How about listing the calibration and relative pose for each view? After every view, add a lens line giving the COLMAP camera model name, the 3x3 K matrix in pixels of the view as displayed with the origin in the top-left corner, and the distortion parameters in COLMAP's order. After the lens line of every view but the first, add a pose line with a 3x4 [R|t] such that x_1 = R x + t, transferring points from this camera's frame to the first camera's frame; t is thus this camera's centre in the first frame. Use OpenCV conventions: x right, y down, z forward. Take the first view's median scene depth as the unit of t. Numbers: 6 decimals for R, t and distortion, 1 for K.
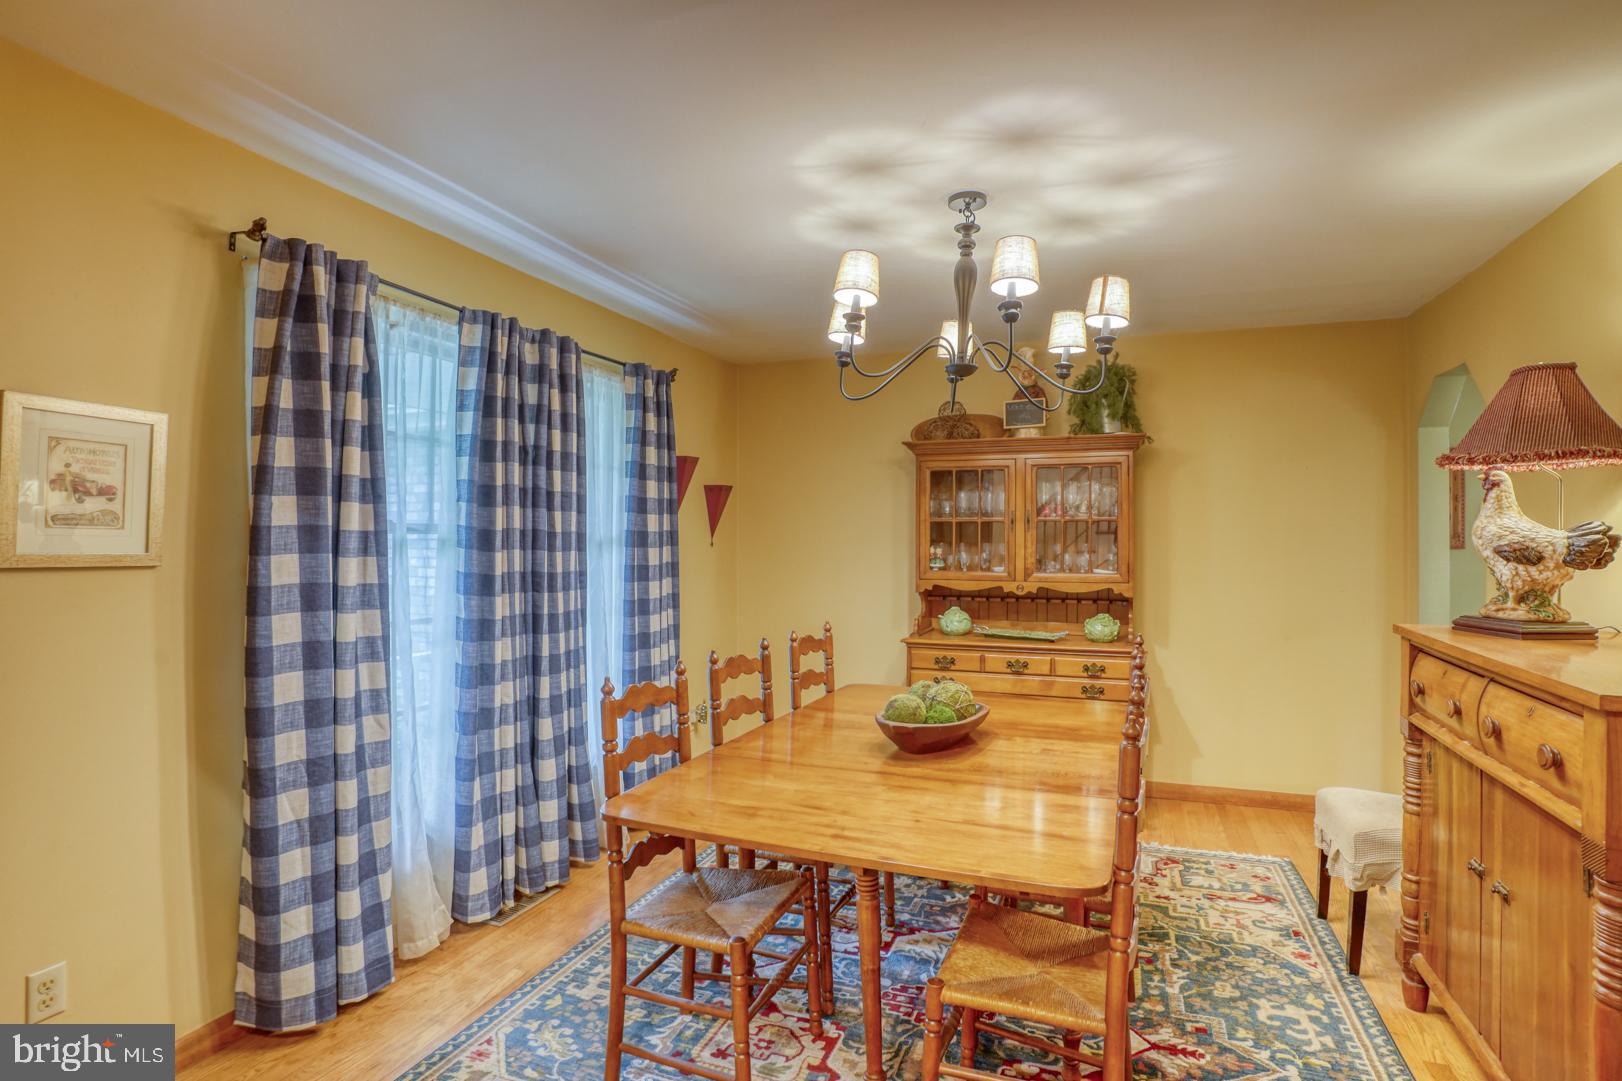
lens RADIAL K [[794.6, 0, 806.1], [0, 794.6, 532.5], [0, 0, 1]] dist [-0.088358, 0.044488]
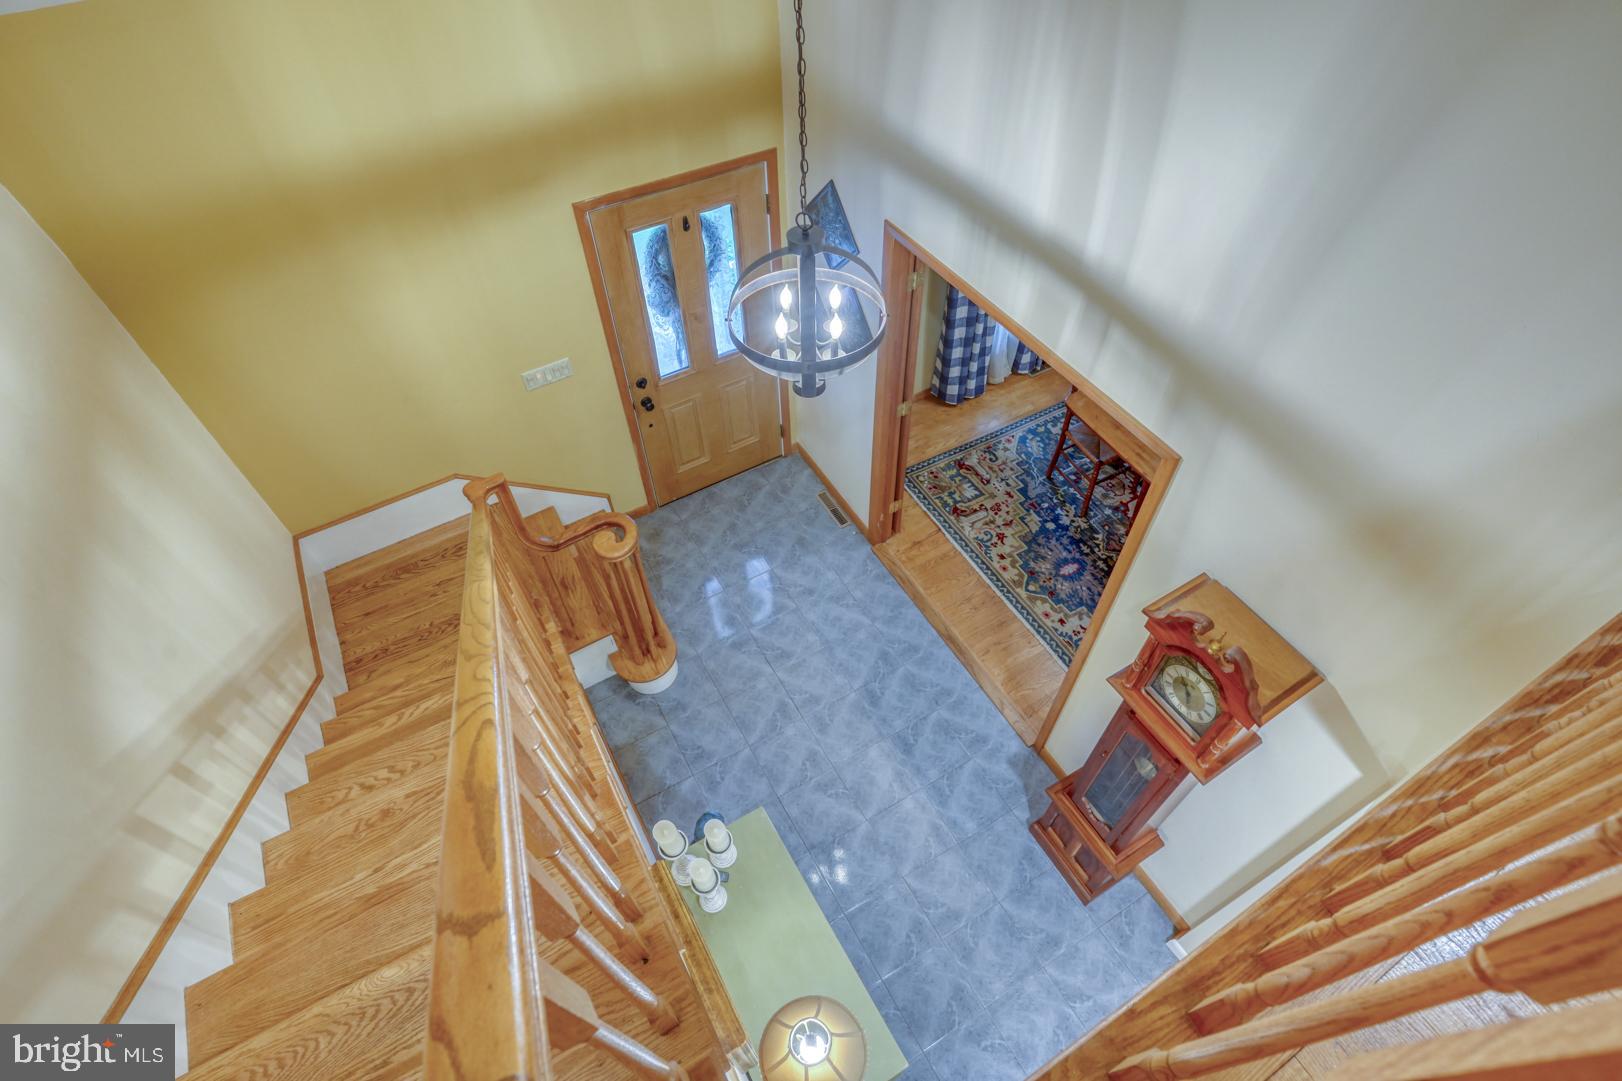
lens RADIAL K [[794.6, 0, 806.1], [0, 794.6, 532.5], [0, 0, 1]] dist [-0.088358, 0.044488]
pose [[0.763886, 0.479516, -0.431906, 0.339687], [0.030673, 0.641524, 0.766489, -1.124636], [0.644622, -0.598758, 0.475343, -0.863152]]
